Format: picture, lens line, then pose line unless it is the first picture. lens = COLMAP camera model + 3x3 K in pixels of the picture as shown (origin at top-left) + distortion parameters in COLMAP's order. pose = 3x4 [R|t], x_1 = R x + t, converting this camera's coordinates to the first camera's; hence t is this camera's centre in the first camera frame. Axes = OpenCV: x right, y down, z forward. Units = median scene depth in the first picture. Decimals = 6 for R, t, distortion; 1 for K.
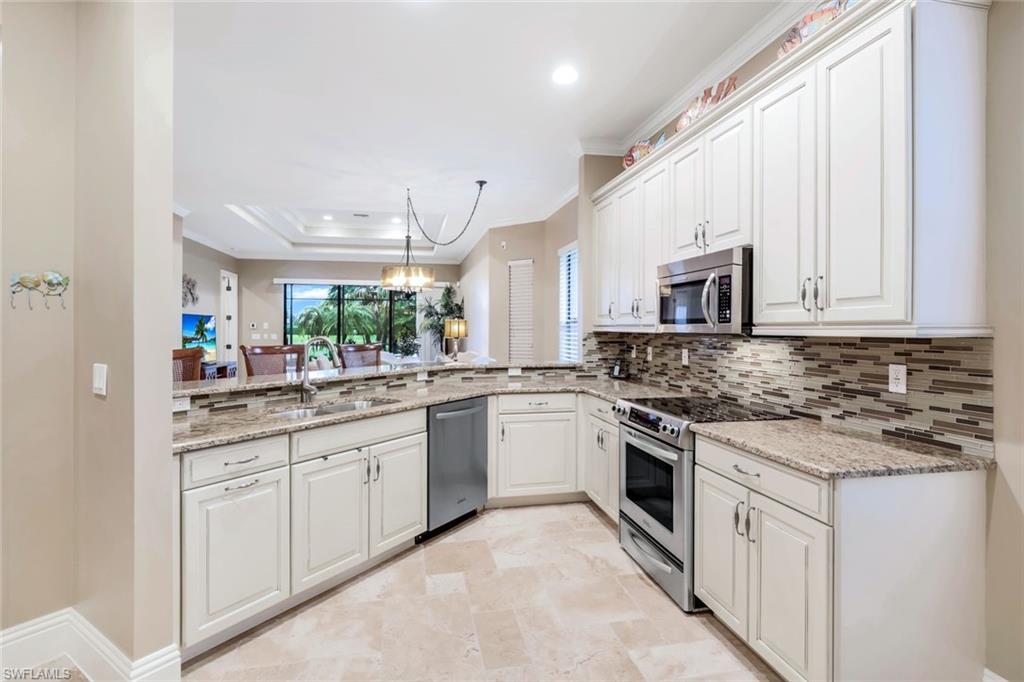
lens RADIAL K [[495.0, 0, 513.0], [0, 495.0, 331.8], [0, 0, 1]] dist [0.000017, 0.000655]
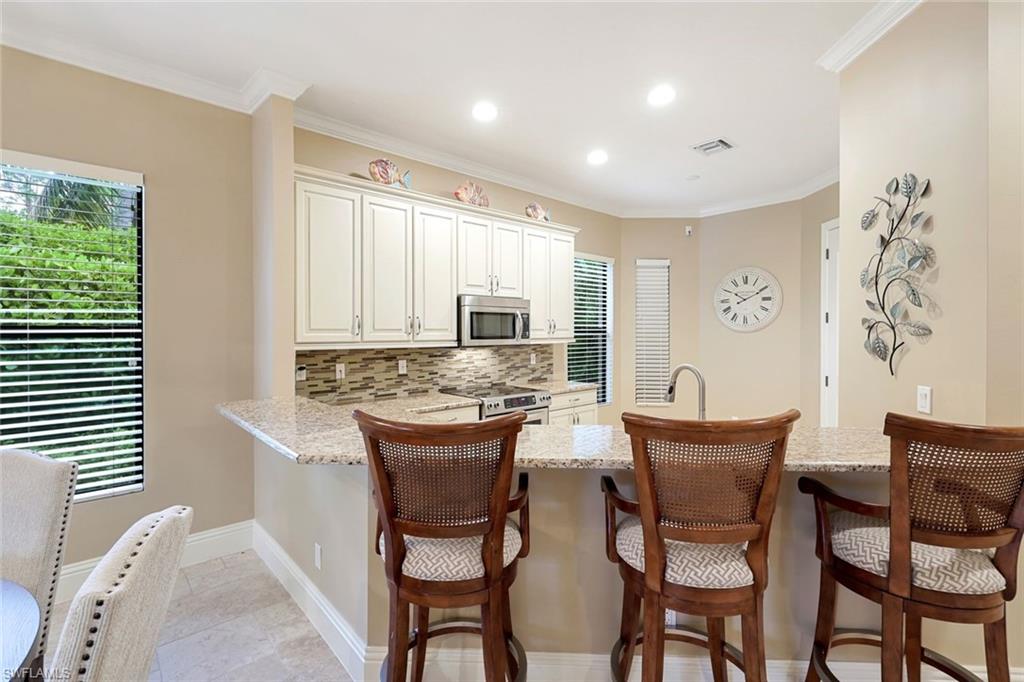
lens RADIAL K [[465.4, 0, 507.6], [0, 465.4, 334.9], [0, 0, 1]] dist [-0.002500, -0.000831]
pose [[-0.505606, -0.010455, 0.862701, -0.713189], [0.005782, 0.999863, 0.015506, -0.039912], [-0.862745, 0.012828, -0.505476, 1.305772]]
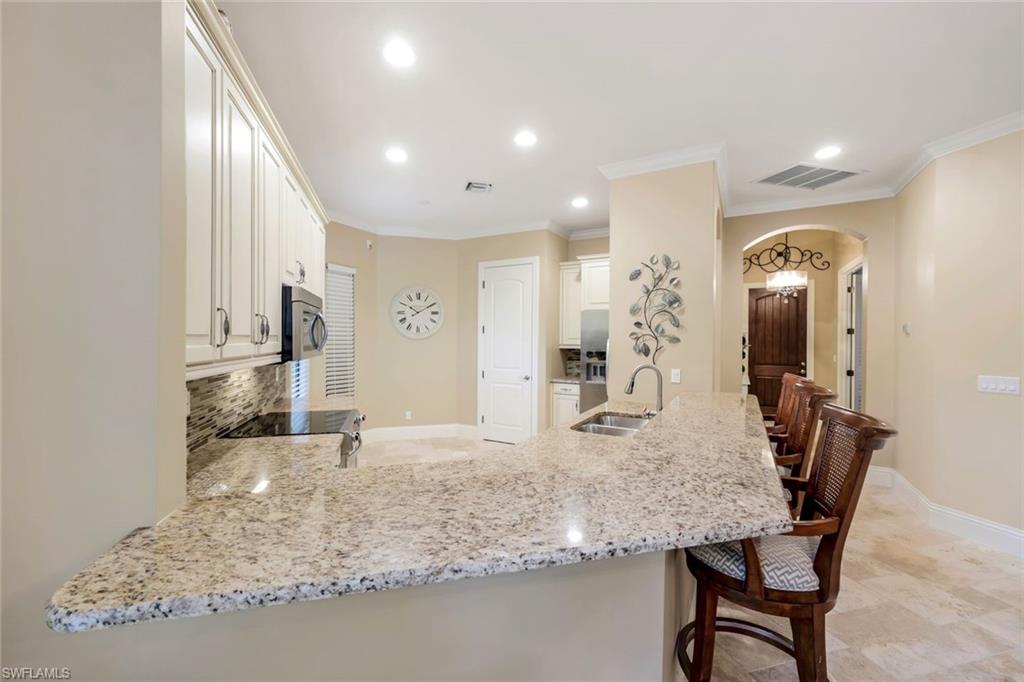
lens RADIAL K [[414.6, 0, 506.1], [0, 414.6, 341.8], [0, 0, 1]] dist [-0.002423, -0.000183]
pose [[-0.998207, -0.007133, -0.059430, -0.035054], [-0.008161, 0.999821, 0.017072, -0.042164], [0.059297, 0.017526, -0.998086, 1.520177]]
